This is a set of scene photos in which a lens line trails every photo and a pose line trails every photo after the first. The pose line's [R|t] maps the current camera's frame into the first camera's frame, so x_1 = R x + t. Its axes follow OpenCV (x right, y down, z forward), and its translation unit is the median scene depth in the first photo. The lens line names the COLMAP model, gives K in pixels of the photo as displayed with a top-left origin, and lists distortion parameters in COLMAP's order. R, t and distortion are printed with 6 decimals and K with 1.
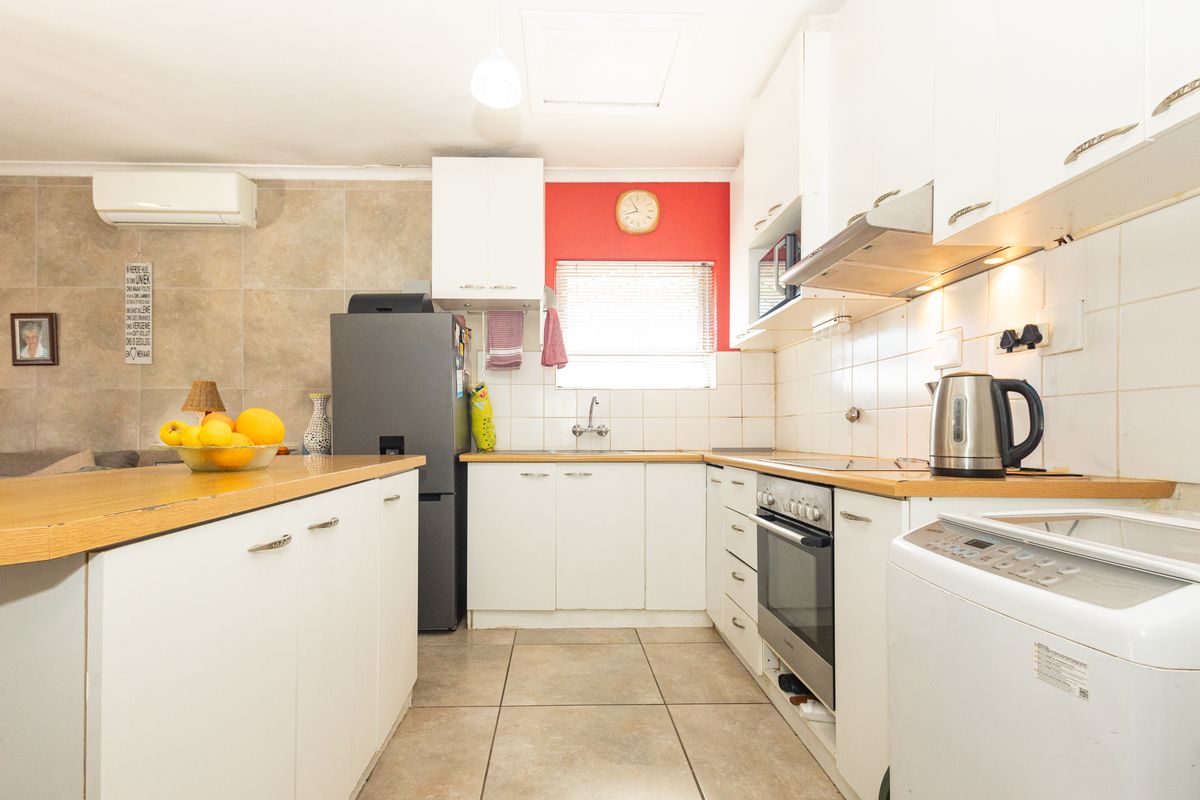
lens RADIAL K [[561.8, 0, 574.0], [0, 561.8, 427.4], [0, 0, 1]] dist [0.003026, 0.000003]
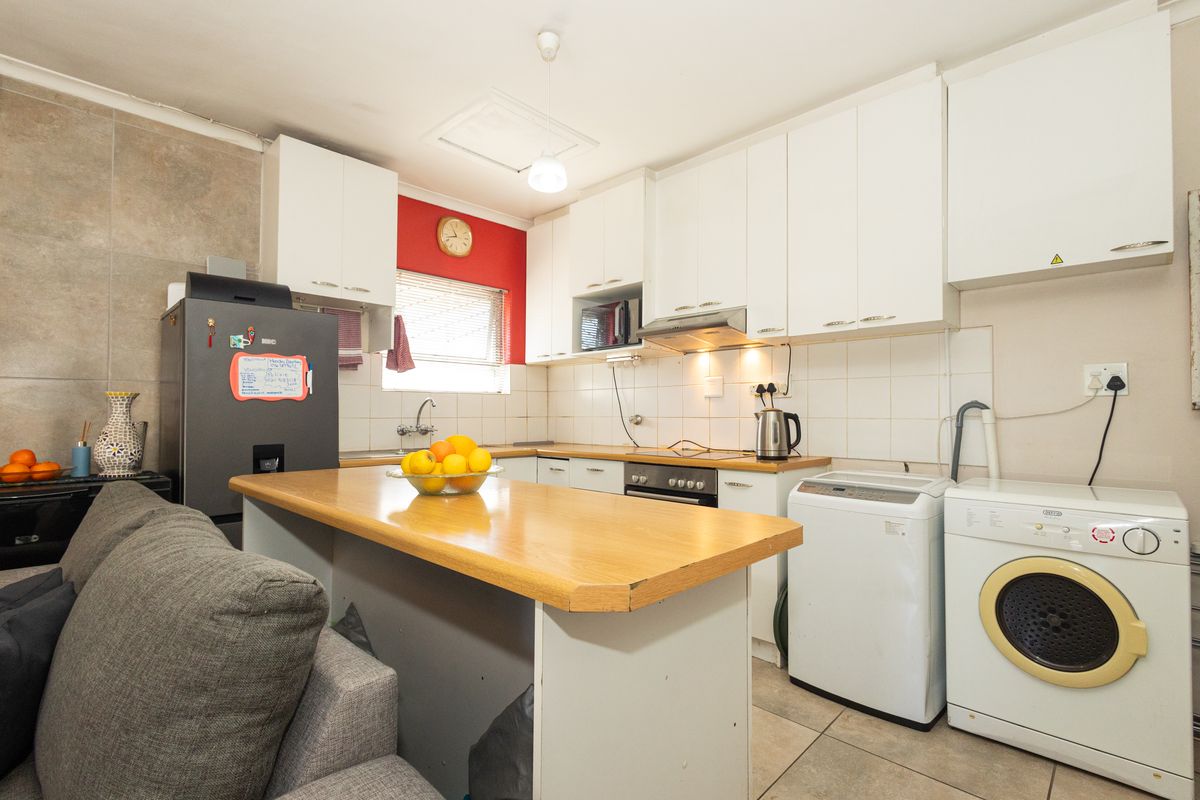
lens RADIAL K [[546.7, 0, 600.0], [0, 546.7, 400.0], [0, 0, 1]] dist [0.001285, -0.000589]
pose [[0.709069, 0.019181, 0.704878, -0.461735], [-0.007180, 0.999775, -0.019983, -0.034292], [-0.705102, 0.009108, 0.709047, 0.012225]]
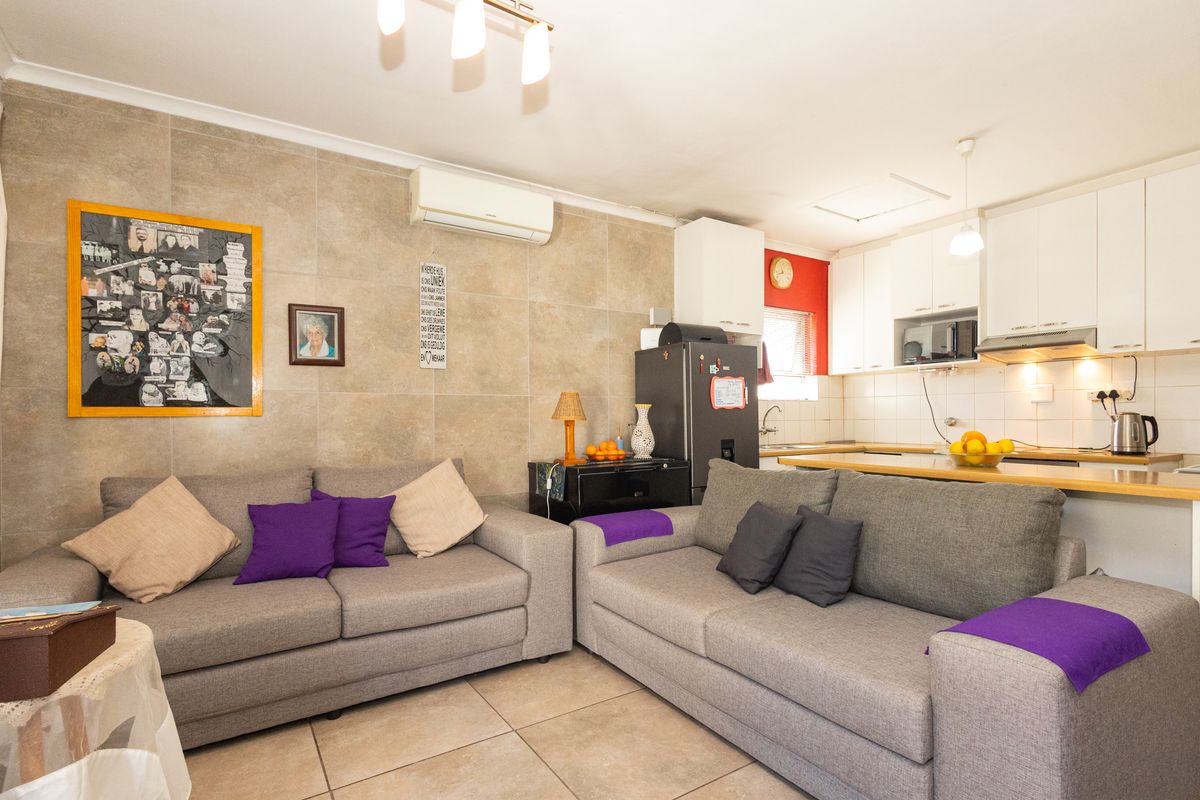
lens RADIAL K [[571.2, 0, 591.3], [0, 571.2, 413.2], [0, 0, 1]] dist [0.000889, 0.000121]
pose [[0.858568, 0.000214, 0.512700, -1.039321], [-0.001143, 0.999998, 0.001498, -0.038024], [-0.512698, -0.001872, 0.858567, 0.024494]]
